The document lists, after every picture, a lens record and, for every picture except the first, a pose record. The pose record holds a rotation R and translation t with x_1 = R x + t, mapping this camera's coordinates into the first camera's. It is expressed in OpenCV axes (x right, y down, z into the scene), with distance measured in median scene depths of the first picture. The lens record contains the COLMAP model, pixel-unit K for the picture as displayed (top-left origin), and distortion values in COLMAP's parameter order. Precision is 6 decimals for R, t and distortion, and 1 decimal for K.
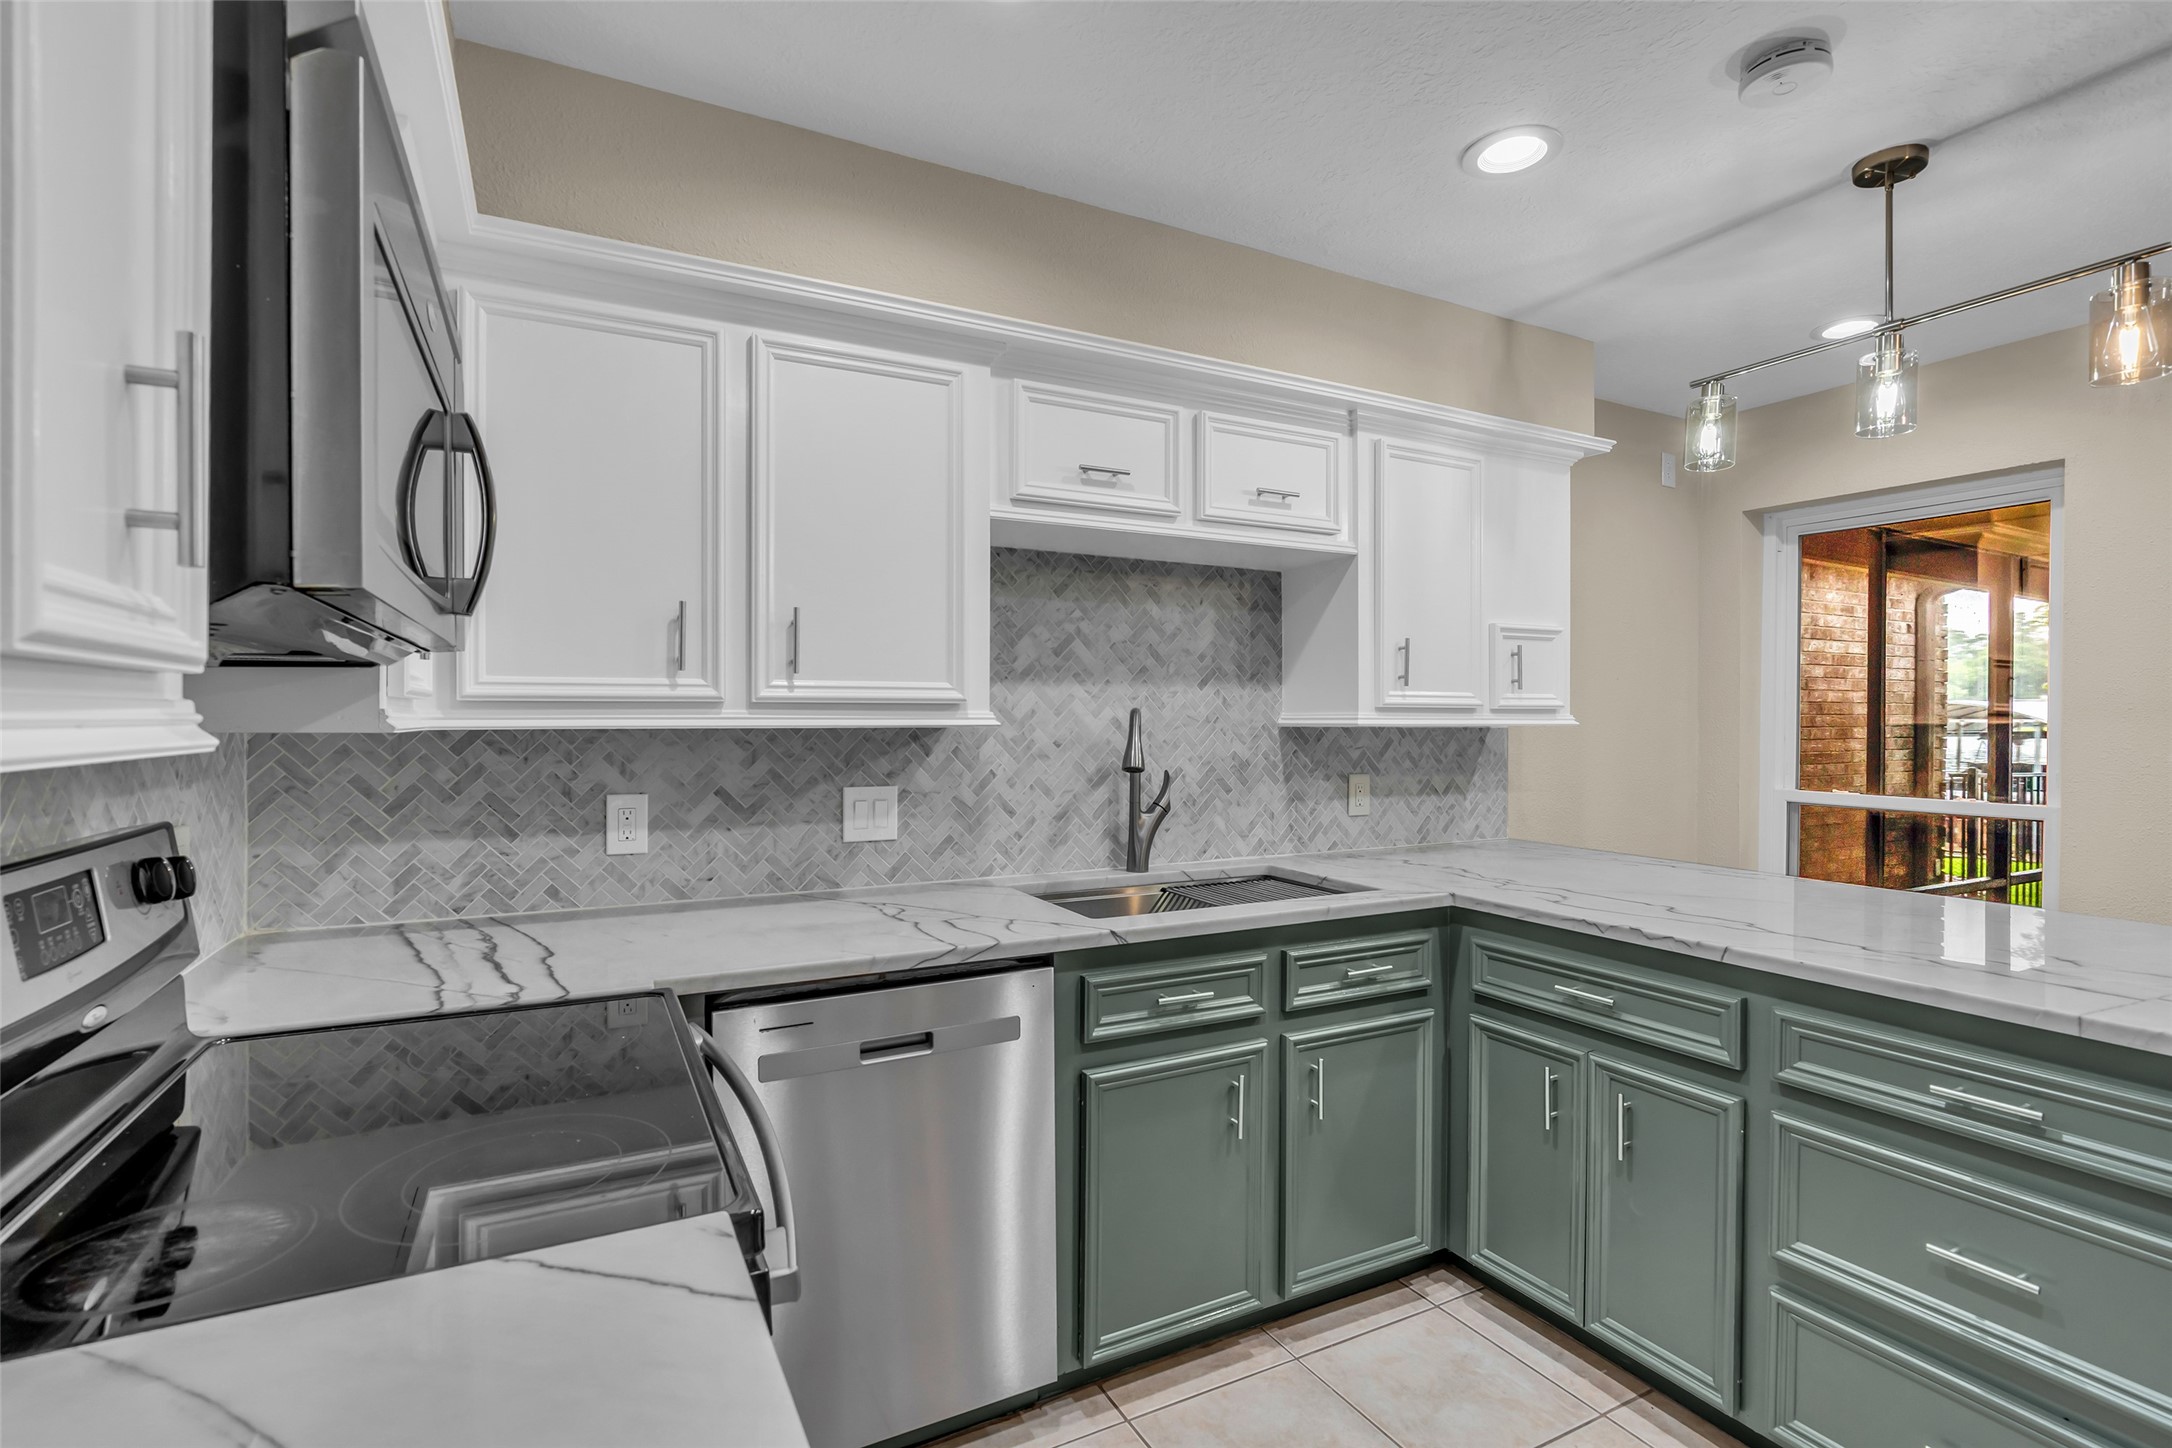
lens RADIAL K [[1005.6, 0, 1078.0], [0, 1005.6, 724.7], [0, 0, 1]] dist [-0.011228, 0.000020]
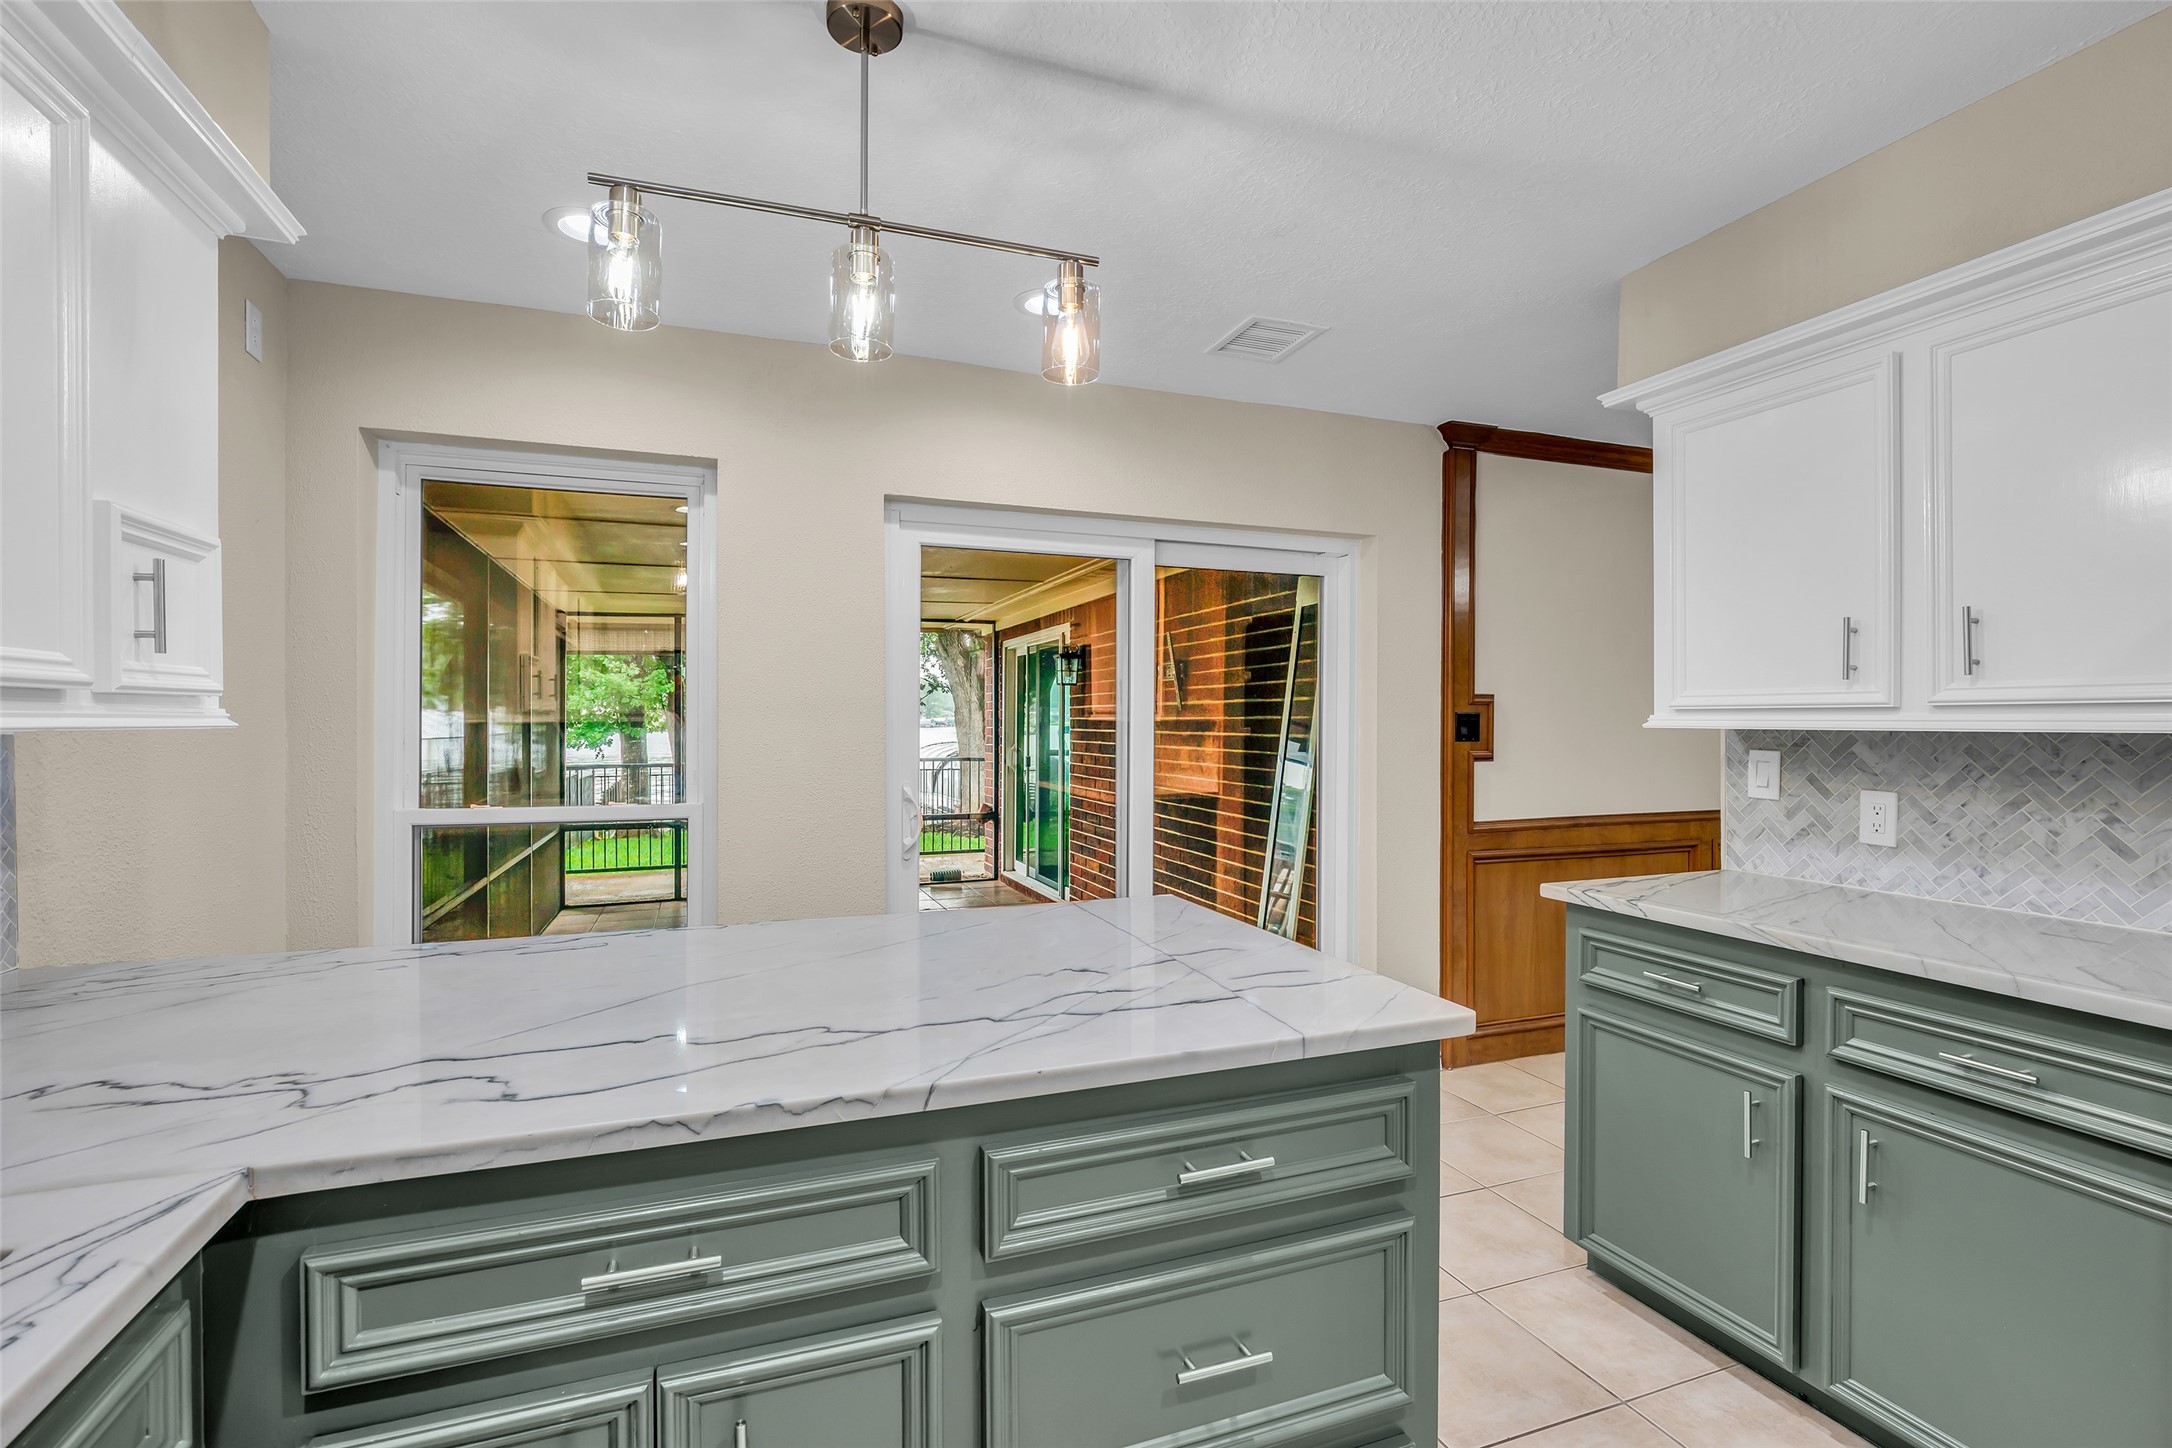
lens RADIAL K [[1009.0, 0, 1085.0], [0, 1009.0, 705.9], [0, 0, 1]] dist [-0.012977, -0.000115]
pose [[0.125842, 0.009826, 0.992002, 0.032449], [0.008837, 0.999900, -0.011025, -0.001075], [-0.992011, 0.010153, 0.125743, 0.571359]]
